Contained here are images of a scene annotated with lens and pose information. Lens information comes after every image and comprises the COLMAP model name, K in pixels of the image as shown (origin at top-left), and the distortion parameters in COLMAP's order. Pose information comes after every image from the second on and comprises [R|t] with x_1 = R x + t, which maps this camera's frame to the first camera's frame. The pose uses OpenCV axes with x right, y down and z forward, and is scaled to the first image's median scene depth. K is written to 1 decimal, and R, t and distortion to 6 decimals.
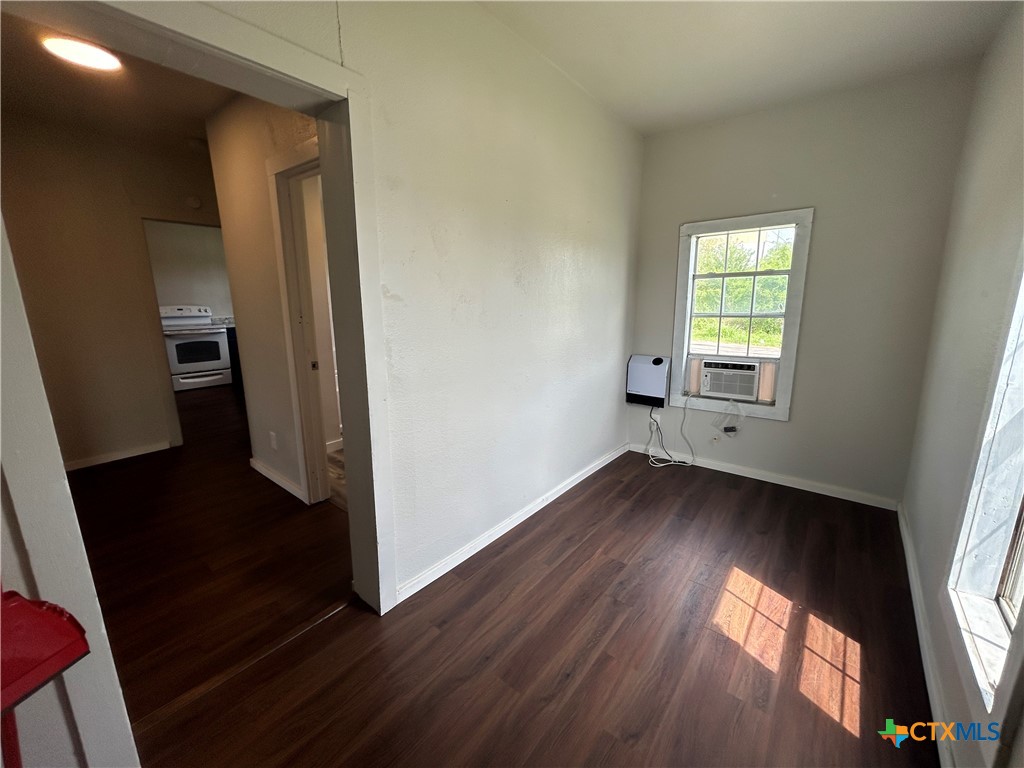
lens RADIAL K [[409.2, 0, 514.6], [0, 409.2, 383.8], [0, 0, 1]] dist [-0.003531, -0.000699]
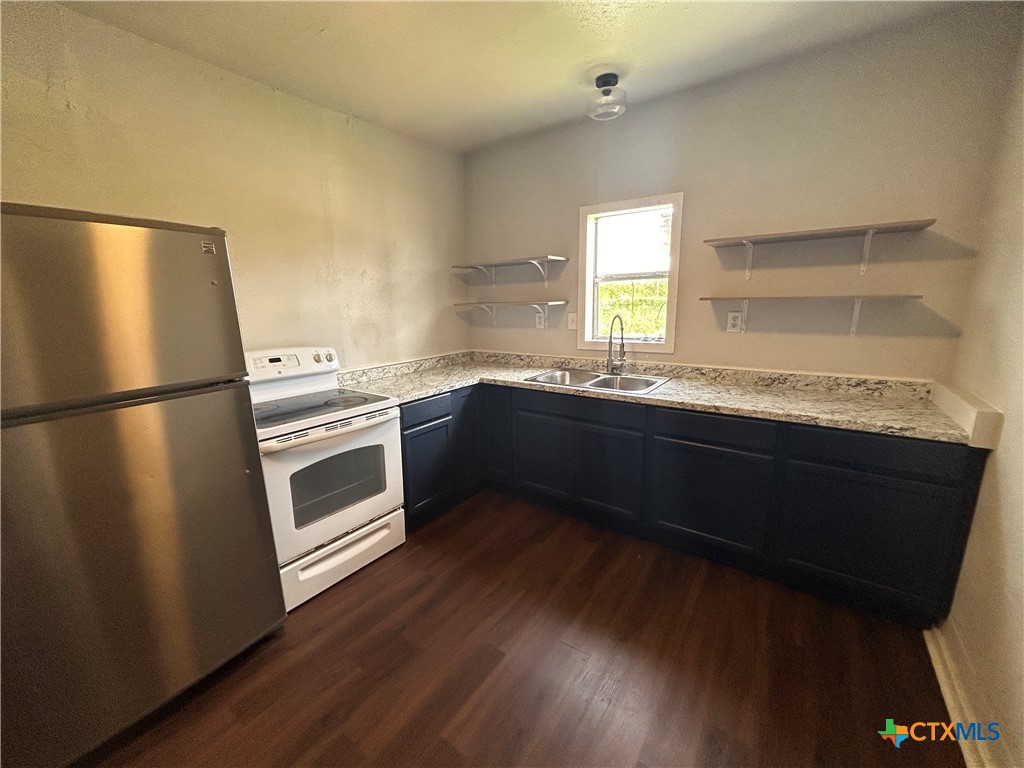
lens RADIAL K [[409.2, 0, 509.7], [0, 409.2, 384.8], [0, 0, 1]] dist [-0.003531, -0.000699]
pose [[0.997491, -0.016748, 0.068785, -0.619536], [0.017043, 0.999848, -0.003698, -0.151135], [-0.068712, 0.004861, 0.997625, 0.603604]]
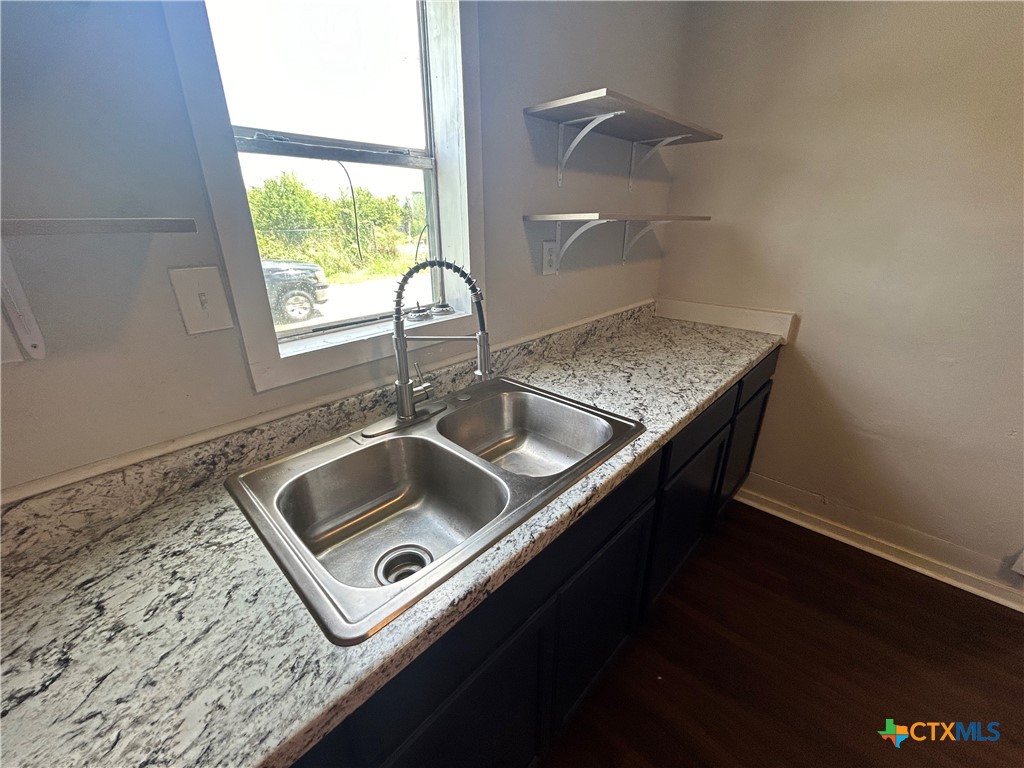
lens RADIAL K [[409.2, 0, 512.2], [0, 409.2, 382.7], [0, 0, 1]] dist [-0.003531, -0.000699]
pose [[0.067013, -0.358611, 0.931079, -0.624821], [0.205954, 0.918051, 0.338770, -0.188783], [-0.976264, 0.169057, 0.135379, 0.788715]]
